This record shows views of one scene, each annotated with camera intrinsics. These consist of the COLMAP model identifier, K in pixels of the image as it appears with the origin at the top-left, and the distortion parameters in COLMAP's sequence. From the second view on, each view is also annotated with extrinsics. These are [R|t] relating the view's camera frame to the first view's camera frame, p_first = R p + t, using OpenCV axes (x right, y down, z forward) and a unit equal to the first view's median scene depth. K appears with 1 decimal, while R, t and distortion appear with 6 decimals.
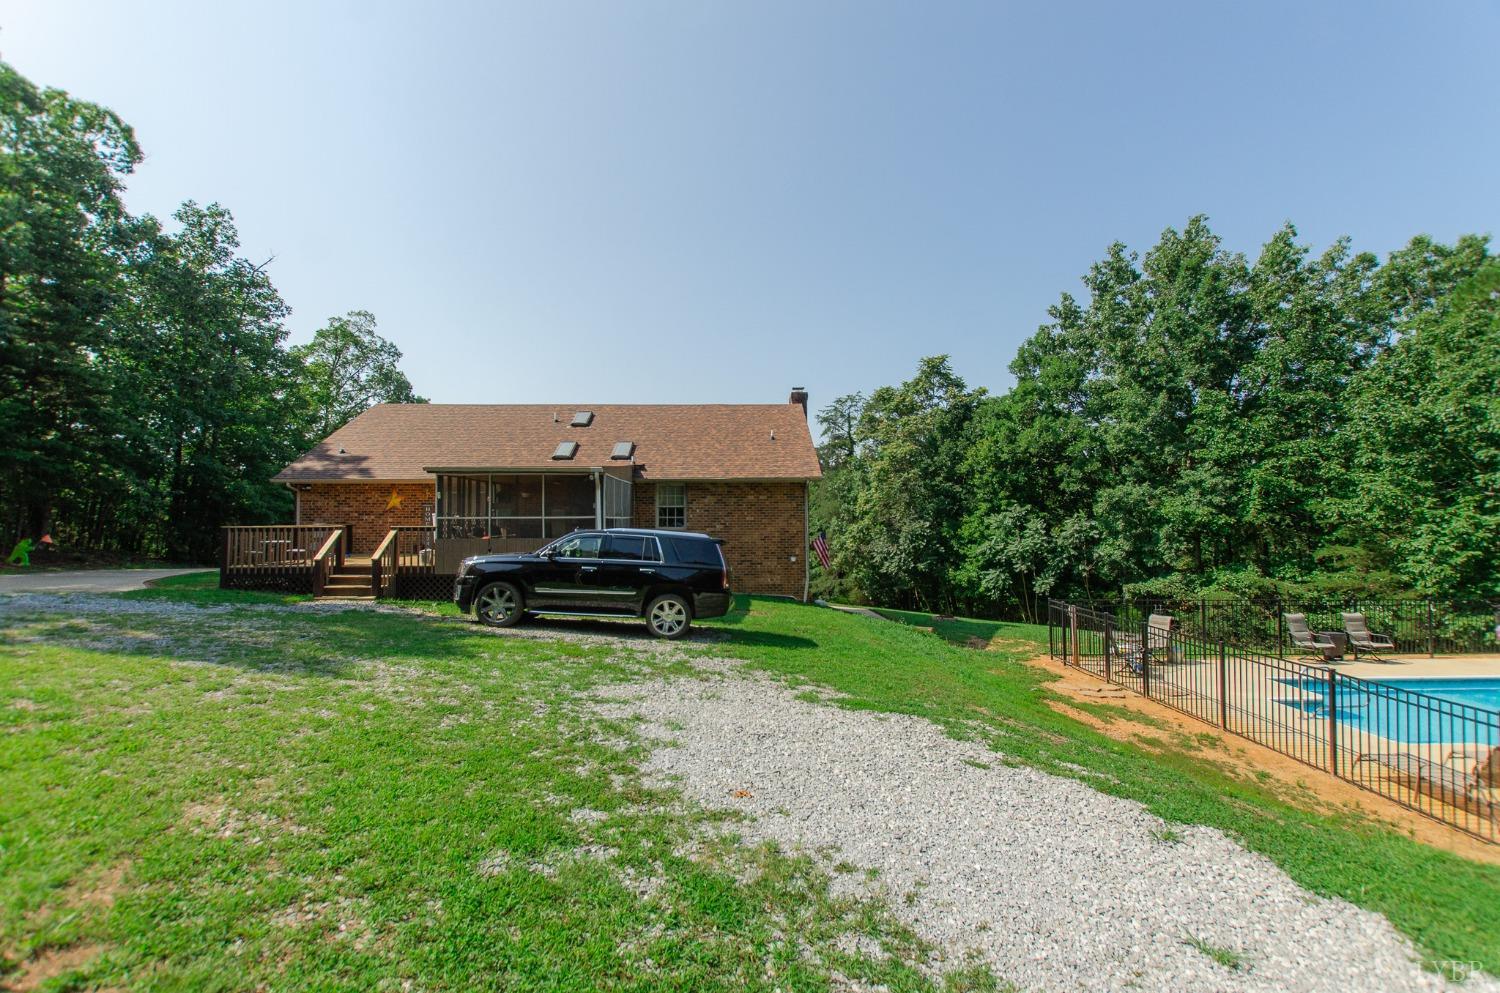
lens RADIAL K [[645.0, 0, 749.2], [0, 645.0, 505.5], [0, 0, 1]] dist [0.017092, -0.008752]
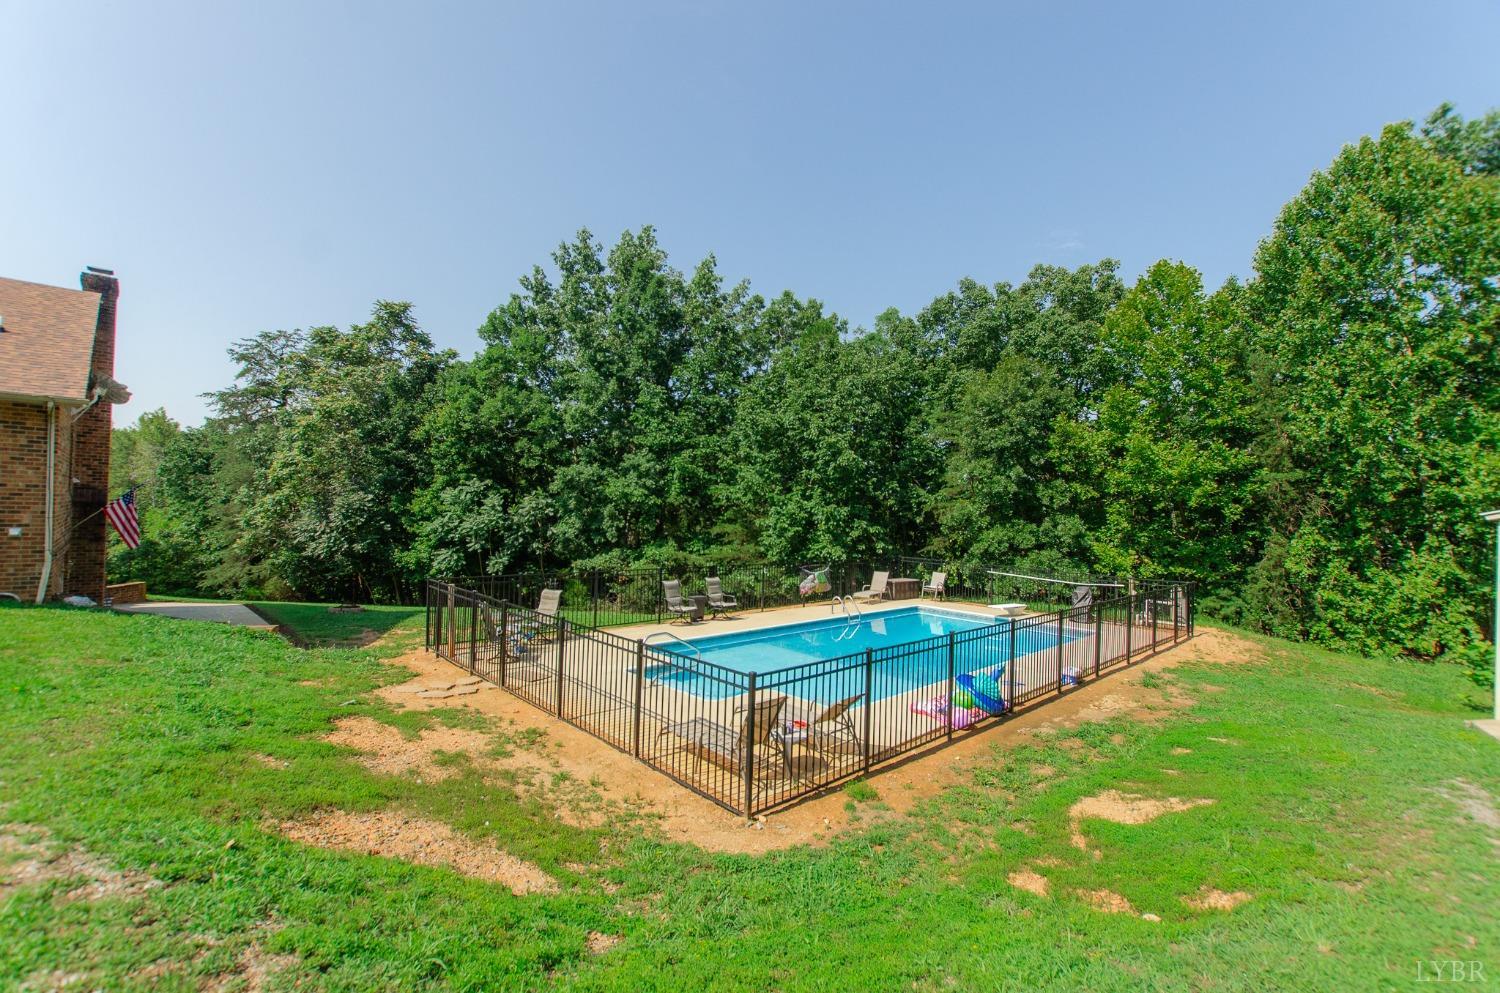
lens RADIAL K [[645.0, 0, 749.2], [0, 645.0, 505.5], [0, 0, 1]] dist [0.017092, -0.008752]
pose [[0.740113, 0.030481, 0.671791, 0.095699], [-0.048175, 0.998809, 0.007756, 0.012426], [-0.670754, -0.038104, 0.740700, 0.058148]]
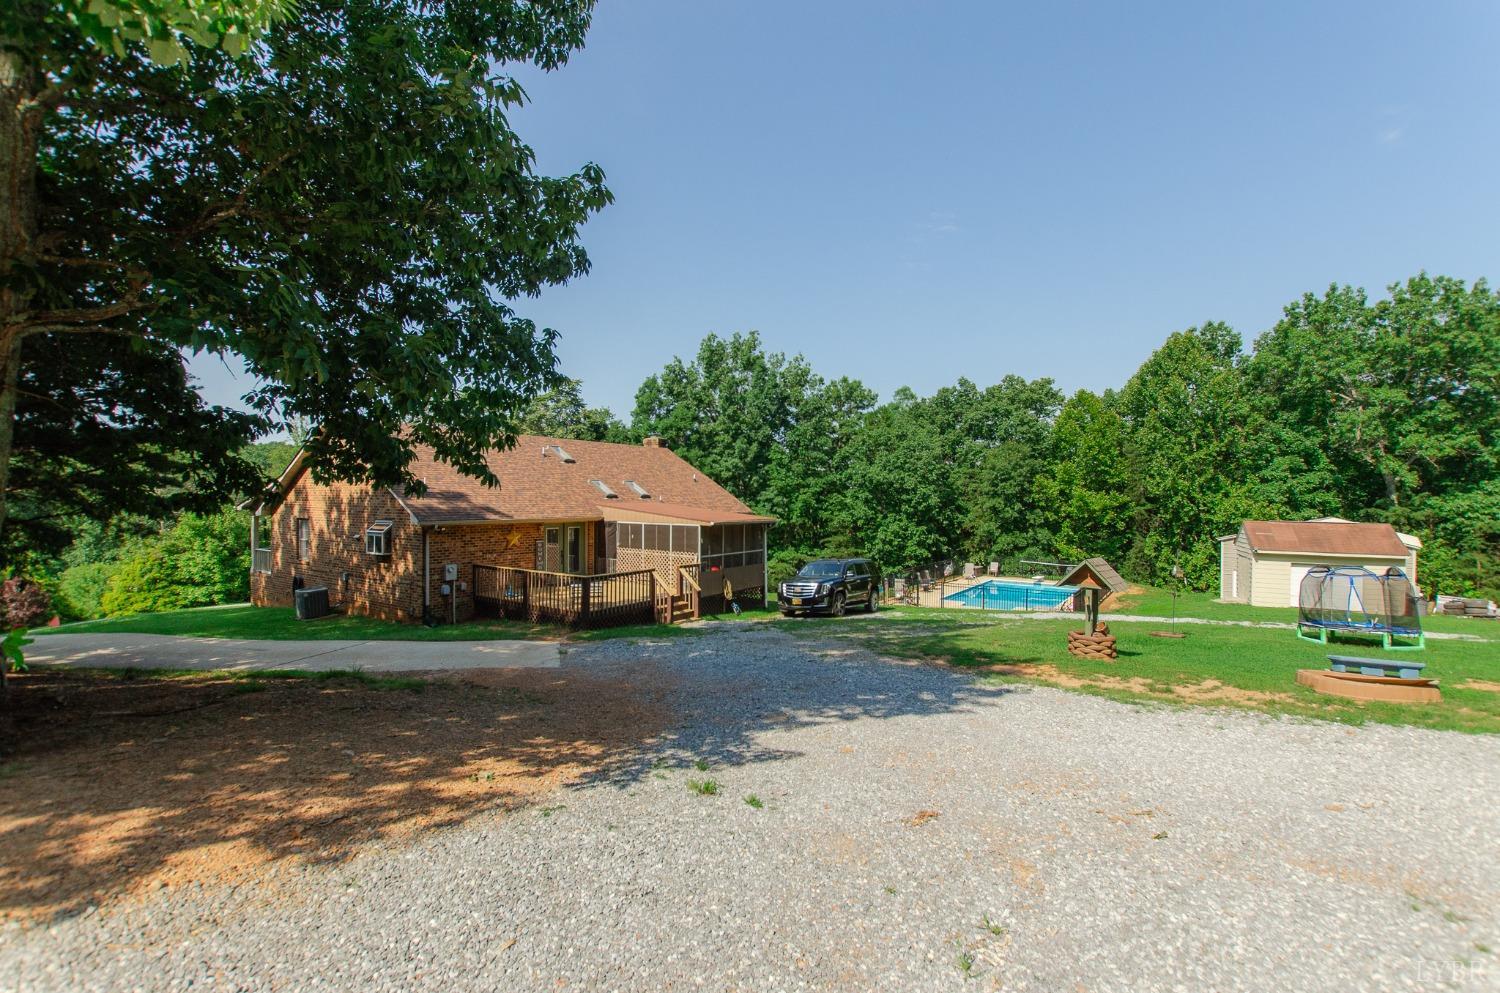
lens RADIAL K [[660.1, 0, 750.5], [0, 660.1, 508.0], [0, 0, 1]] dist [0.016559, -0.000010]
pose [[0.590382, -0.006165, 0.807100, -0.669252], [-0.026987, 0.999261, 0.027373, -0.054722], [-0.806672, -0.037942, 0.589780, 0.026894]]
